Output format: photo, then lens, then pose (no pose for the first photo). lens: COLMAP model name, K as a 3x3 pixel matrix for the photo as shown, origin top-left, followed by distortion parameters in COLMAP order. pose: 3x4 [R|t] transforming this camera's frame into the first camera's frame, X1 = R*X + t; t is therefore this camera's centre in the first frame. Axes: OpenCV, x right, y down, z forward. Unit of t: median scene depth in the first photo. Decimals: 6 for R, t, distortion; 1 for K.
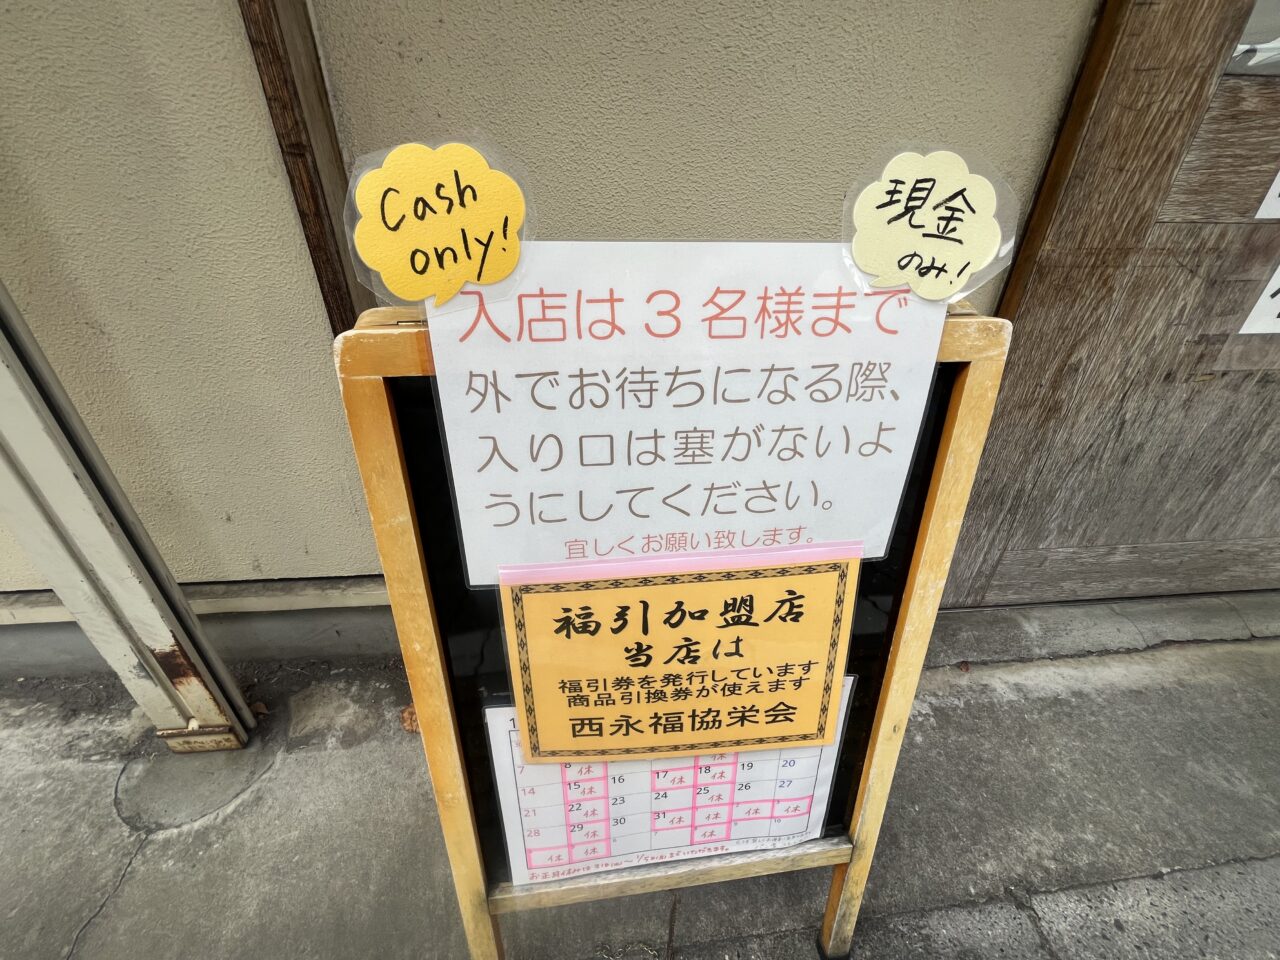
lens RADIAL K [[520.9, 0, 640.0], [0, 520.9, 480.0], [0, 0, 1]] dist [-0.001942, -0.000326]
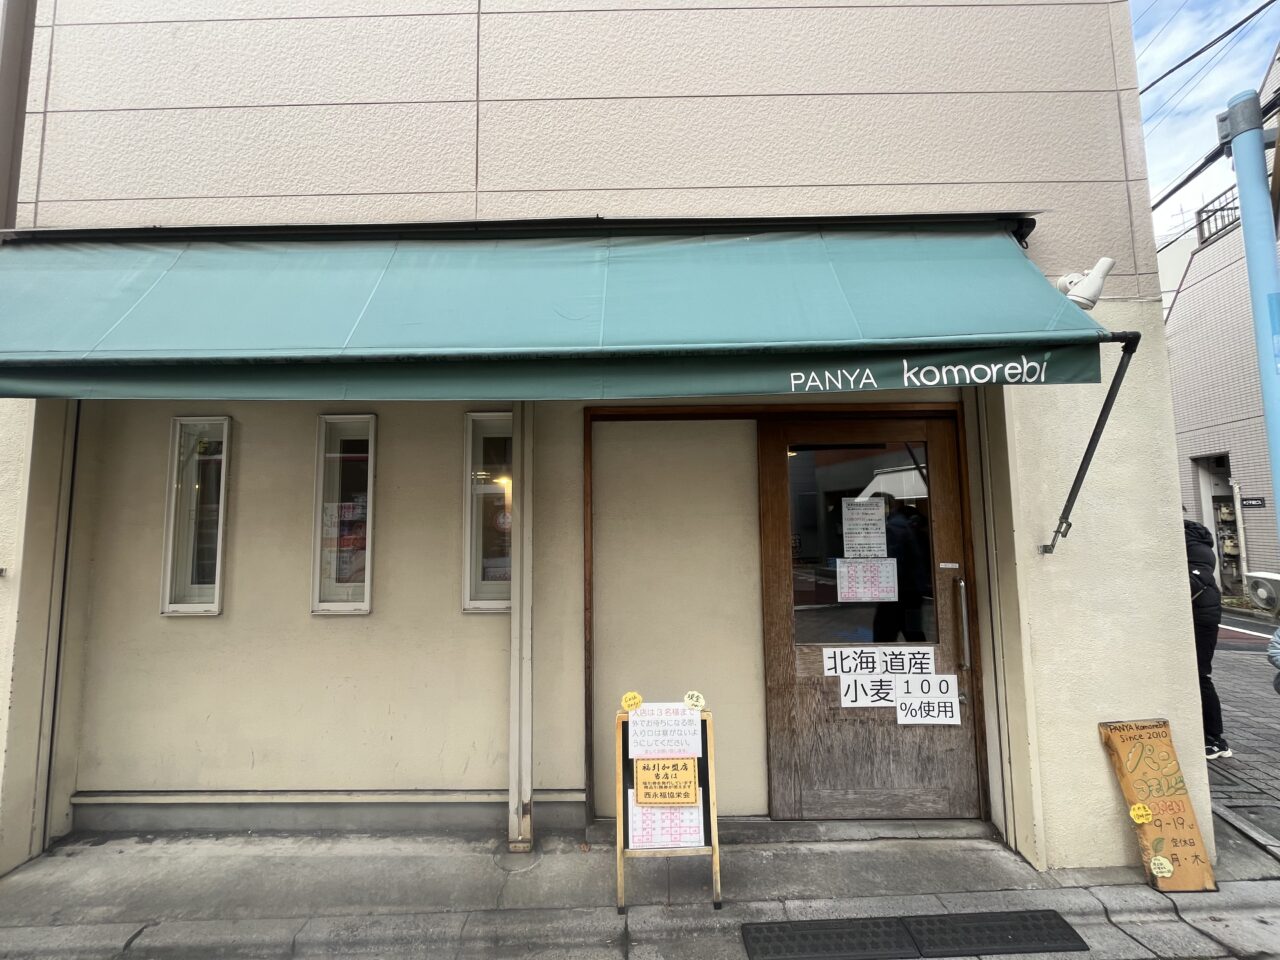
lens RADIAL K [[520.9, 0, 640.0], [0, 520.9, 480.0], [0, 0, 1]] dist [-0.001942, -0.000326]
pose [[0.994976, -0.032163, -0.094805, 0.396864], [-0.027743, 0.821315, -0.569800, 0.822370], [0.096191, 0.569568, 0.816296, -4.786981]]
